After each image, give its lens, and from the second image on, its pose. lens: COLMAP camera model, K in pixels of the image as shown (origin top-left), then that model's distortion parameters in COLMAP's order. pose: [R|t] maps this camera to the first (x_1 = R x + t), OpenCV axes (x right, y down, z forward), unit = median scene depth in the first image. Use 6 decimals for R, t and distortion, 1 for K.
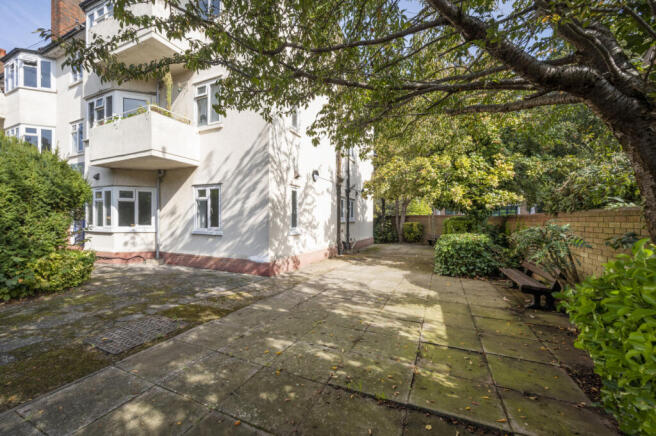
lens RADIAL K [[252.3, 0, 328.0], [0, 252.3, 218.0], [0, 0, 1]] dist [0.000486, 0.000056]
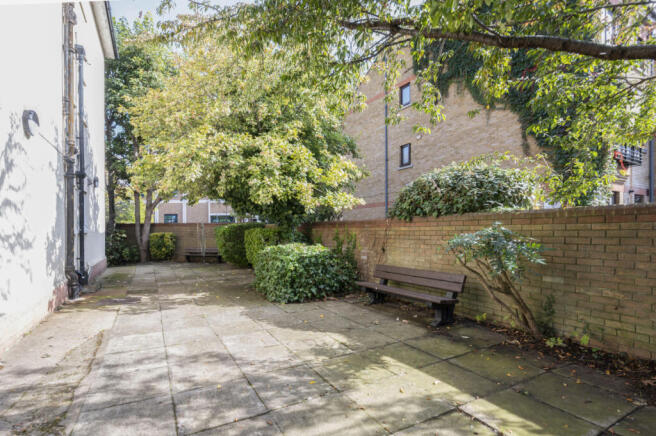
lens RADIAL K [[306.4, 0, 328.1], [0, 306.4, 228.3], [0, 0, 1]] dist [0.002195, 0.000324]
pose [[0.650508, -0.007853, 0.759458, -0.115428], [0.005436, 0.999969, 0.005684, 0.007238], [-0.759480, 0.000431, 0.650531, 0.290898]]
